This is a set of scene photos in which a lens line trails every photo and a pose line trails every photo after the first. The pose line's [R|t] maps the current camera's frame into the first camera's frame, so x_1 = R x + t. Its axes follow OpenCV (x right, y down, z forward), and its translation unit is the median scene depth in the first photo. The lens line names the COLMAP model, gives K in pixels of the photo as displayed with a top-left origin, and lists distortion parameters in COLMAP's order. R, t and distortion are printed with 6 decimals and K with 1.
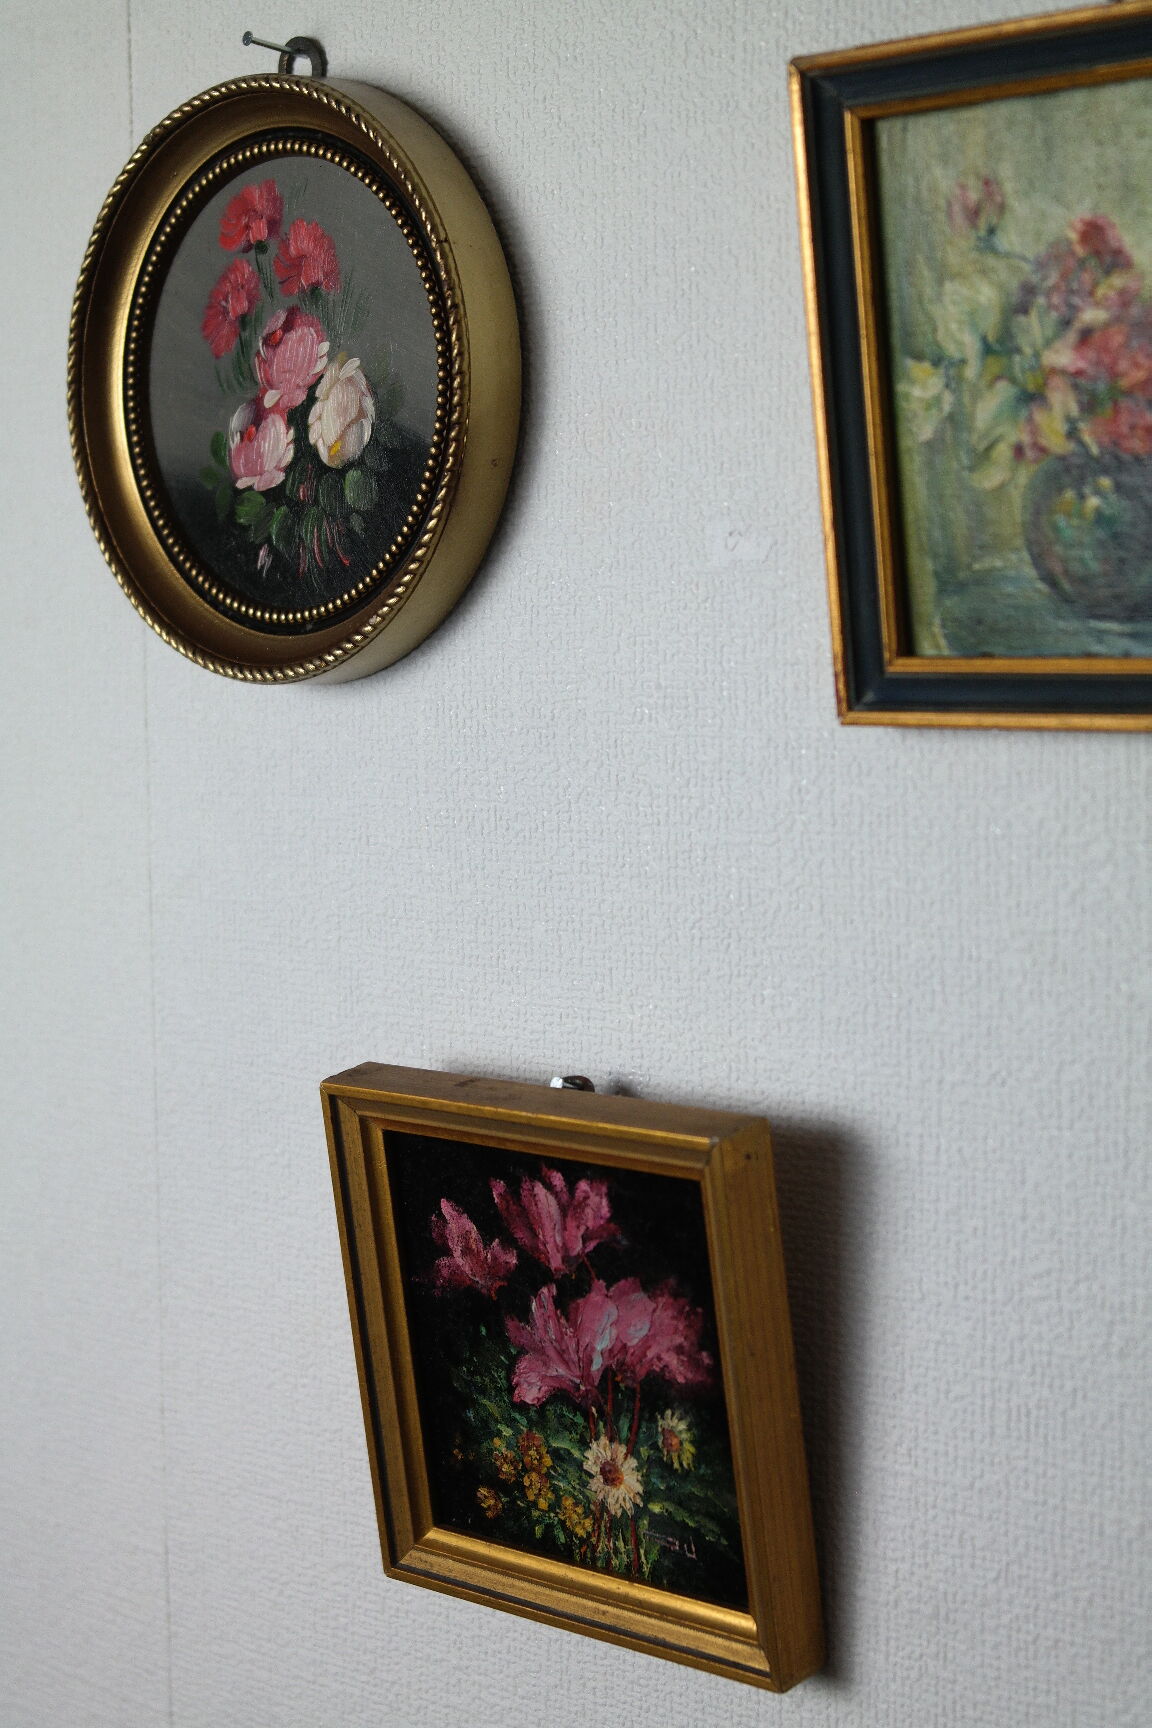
lens RADIAL K [[3187.2, 0, 576.0], [0, 3187.2, 864.0], [0, 0, 1]] dist [0.046290, -0.127385]
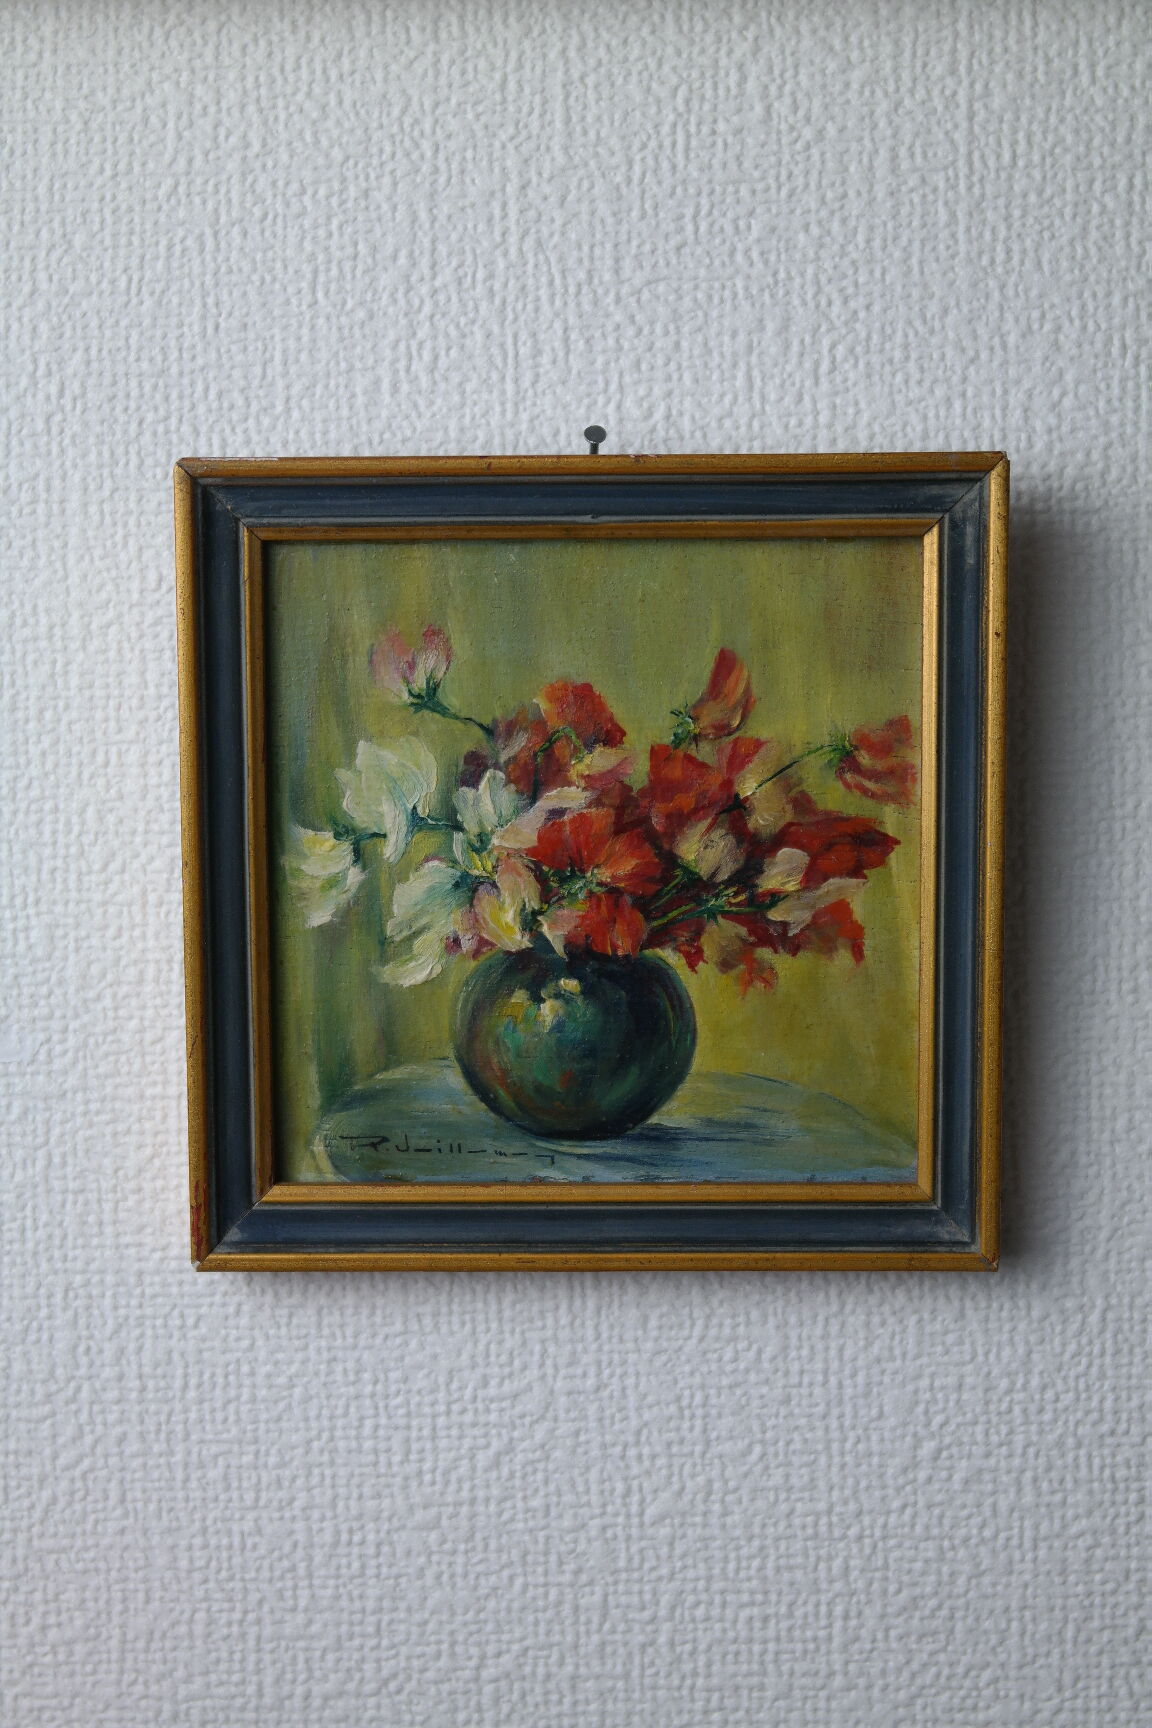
lens RADIAL K [[3187.2, 0, 576.0], [0, 3187.2, 864.0], [0, 0, 1]] dist [0.046290, -0.127385]
pose [[0.743185, -0.005065, 0.669067, -0.389819], [0.053589, 0.997209, -0.051977, -0.100589], [-0.666937, 0.074483, 0.741382, 0.333981]]
